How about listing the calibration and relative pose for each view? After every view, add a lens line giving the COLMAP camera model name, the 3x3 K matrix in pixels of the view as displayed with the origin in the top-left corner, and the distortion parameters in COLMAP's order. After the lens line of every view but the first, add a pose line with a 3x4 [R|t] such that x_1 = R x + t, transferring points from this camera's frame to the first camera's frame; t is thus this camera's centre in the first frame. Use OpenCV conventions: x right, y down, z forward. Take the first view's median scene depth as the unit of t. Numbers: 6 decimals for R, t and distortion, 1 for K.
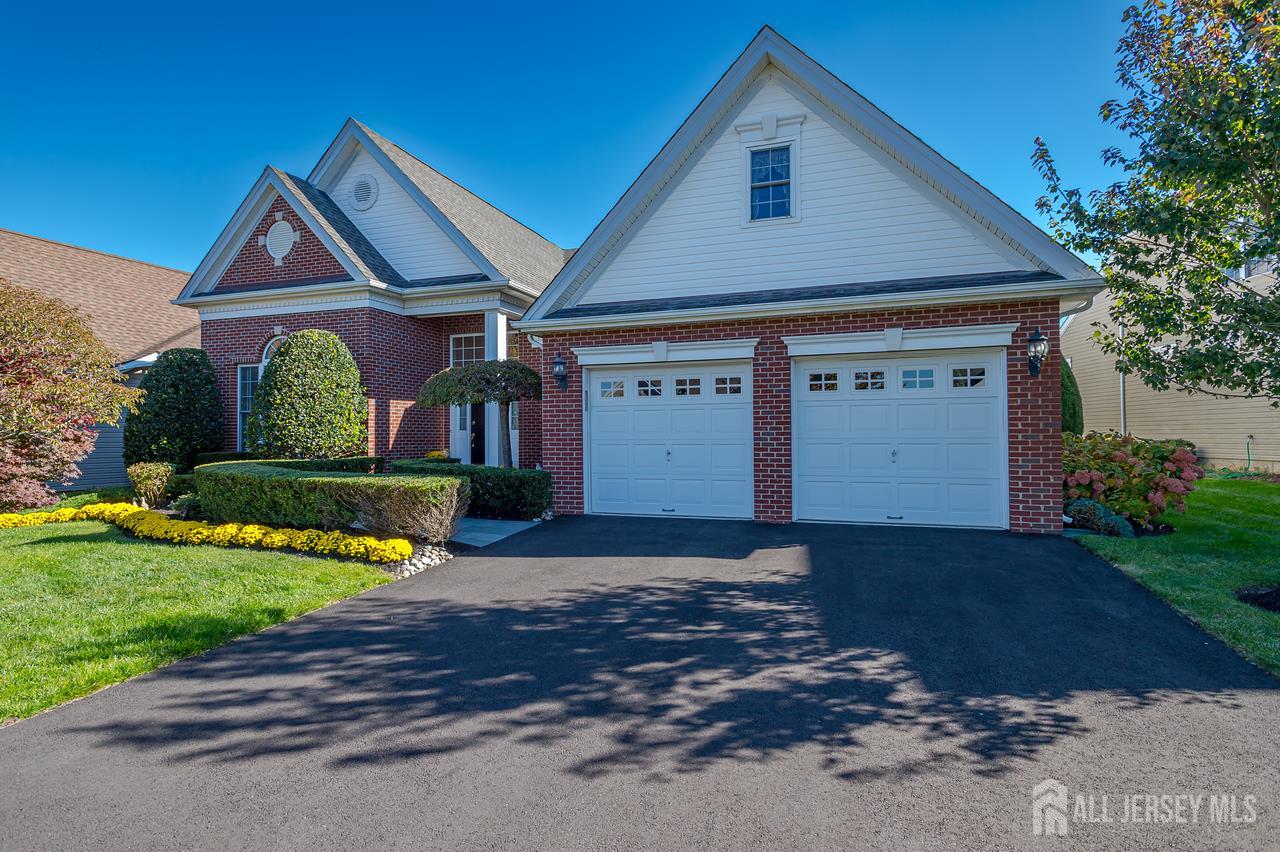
lens RADIAL K [[645.4, 0, 638.6], [0, 645.4, 423.7], [0, 0, 1]] dist [0.010281, -0.004483]
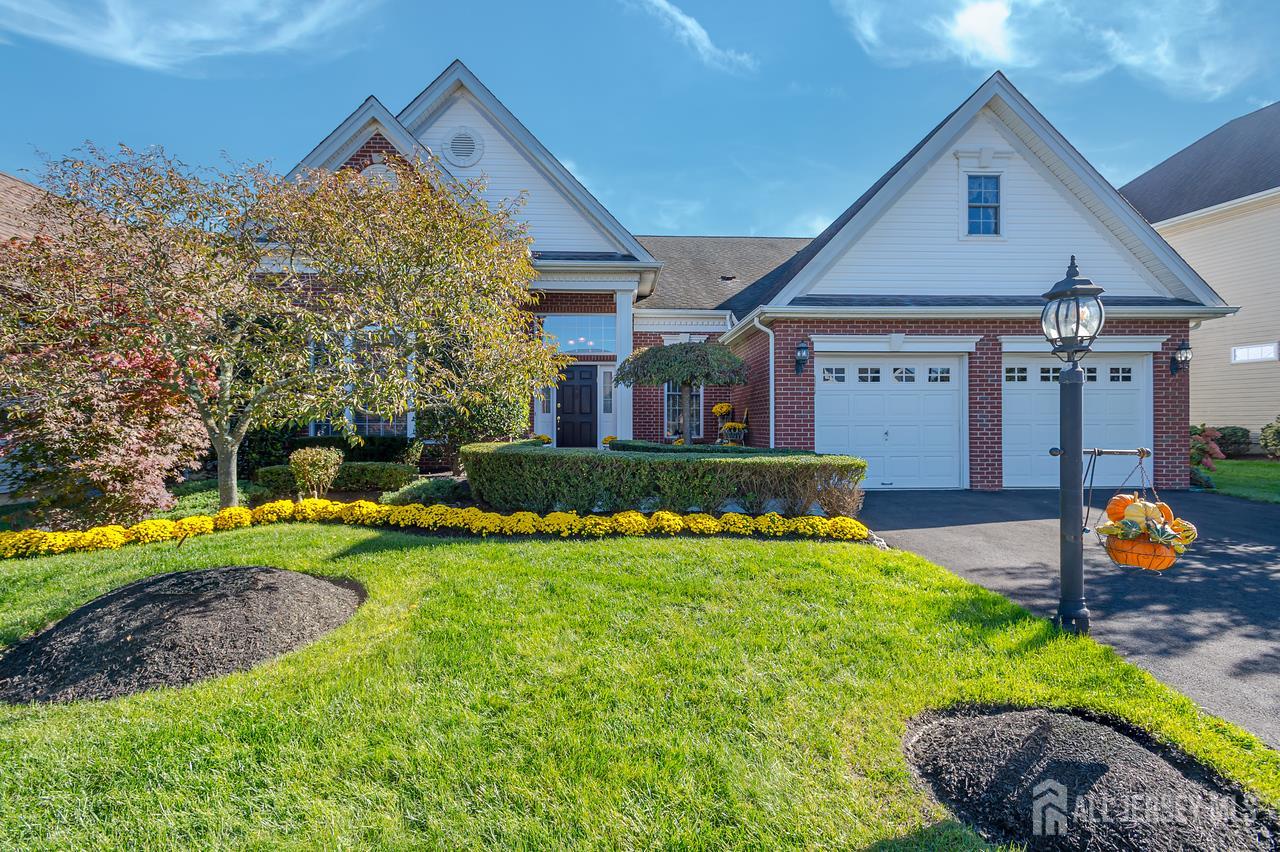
lens RADIAL K [[594.3, 0, 638.5], [0, 594.3, 425.7], [0, 0, 1]] dist [0.018773, -0.005167]
pose [[0.928971, 0.001907, 0.370147, -0.786005], [-0.010109, 0.999744, 0.020221, 0.016822], [-0.370014, -0.022526, 0.928753, 0.204215]]
